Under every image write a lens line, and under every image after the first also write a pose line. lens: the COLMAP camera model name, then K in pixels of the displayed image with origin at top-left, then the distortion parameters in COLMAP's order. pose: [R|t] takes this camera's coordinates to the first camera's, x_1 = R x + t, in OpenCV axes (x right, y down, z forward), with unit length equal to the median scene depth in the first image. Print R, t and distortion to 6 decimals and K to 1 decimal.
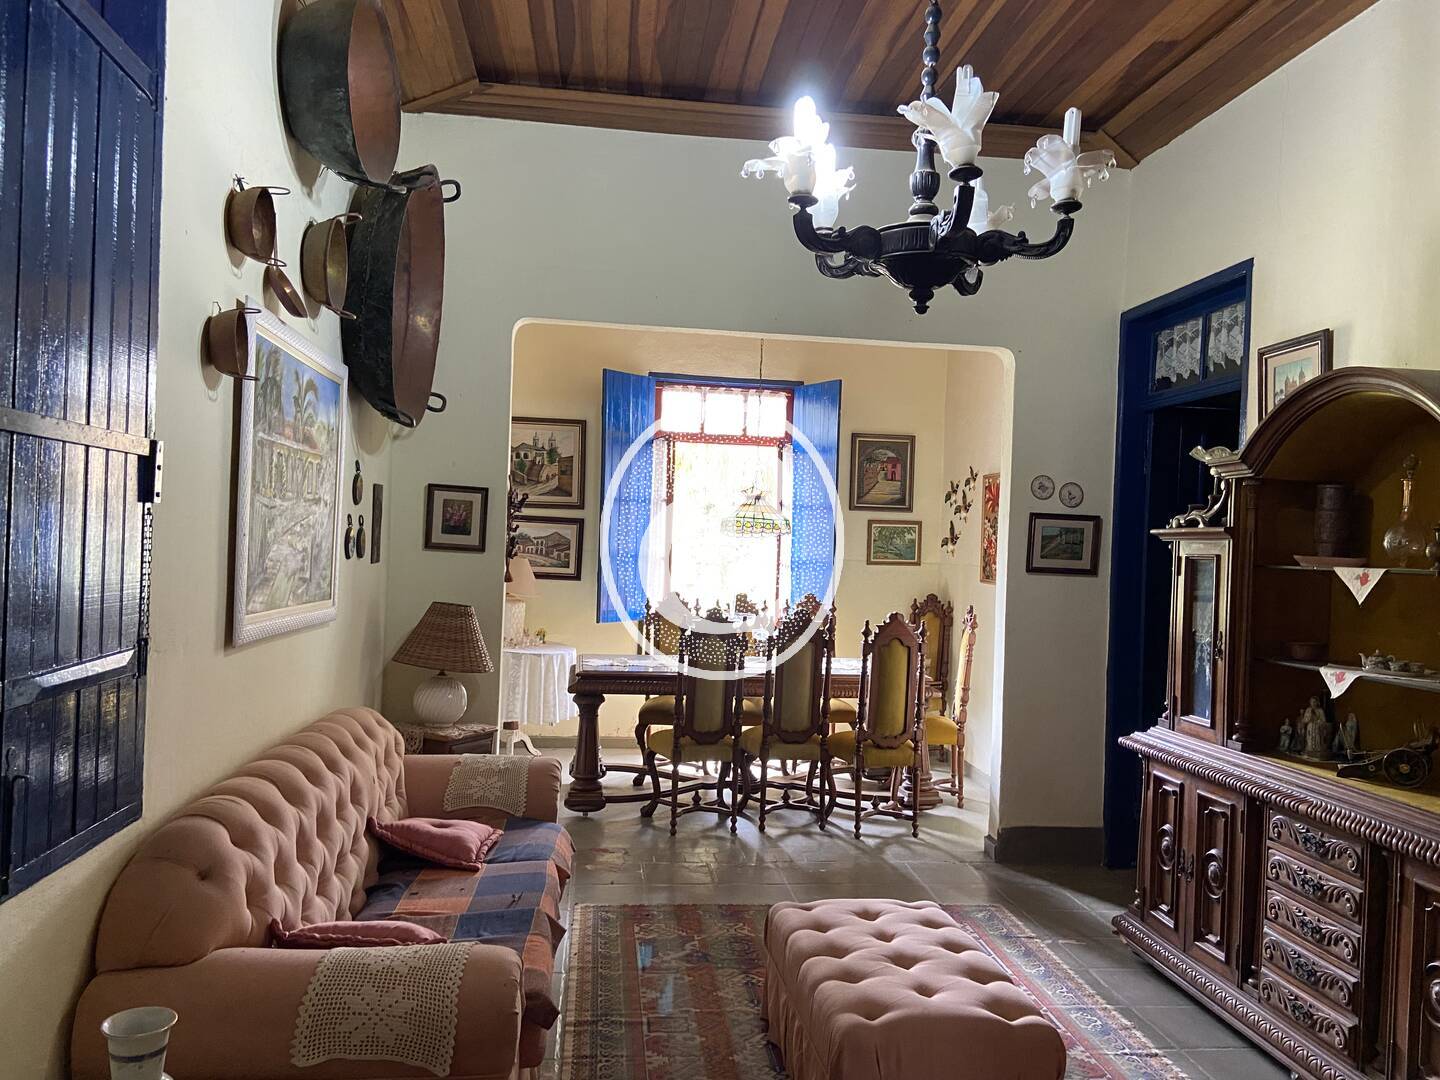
lens RADIAL K [[1081.7, 0, 724.3], [0, 1081.7, 545.0], [0, 0, 1]] dist [0.117001, -0.144322]
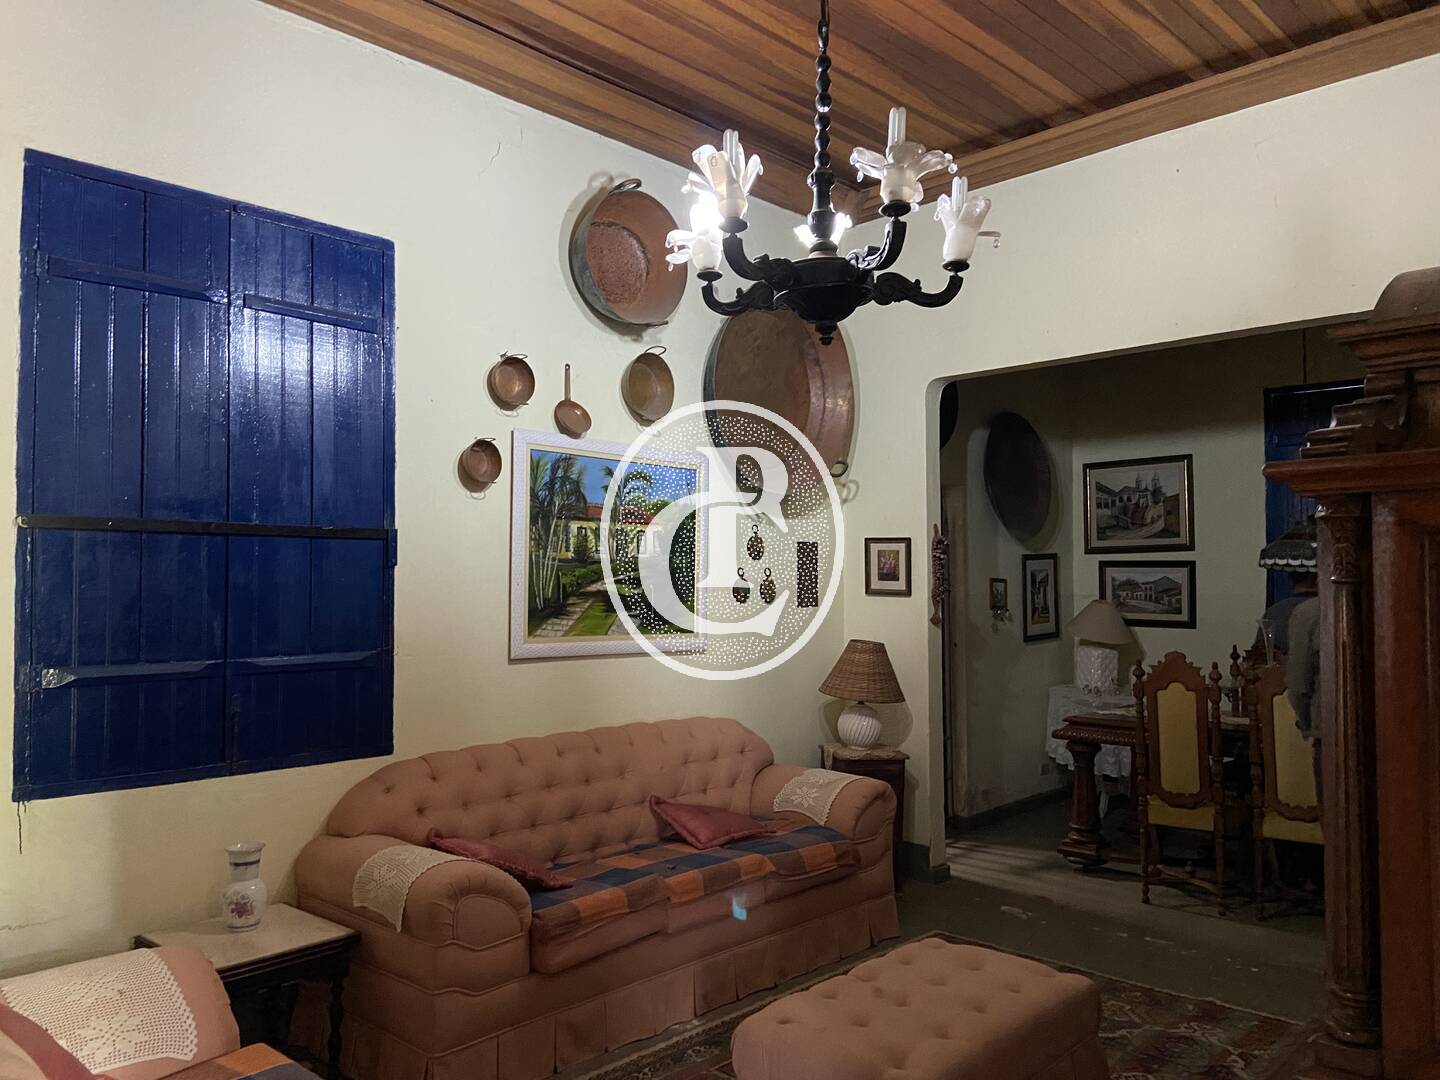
lens RADIAL K [[1081.7, 0, 727.8], [0, 1081.7, 541.6], [0, 0, 1]] dist [0.117001, -0.144322]
pose [[0.634531, -0.068320, -0.769872, 0.340271], [0.022537, 0.997297, -0.069927, 0.016133], [0.772569, 0.027020, 0.634356, 0.104387]]
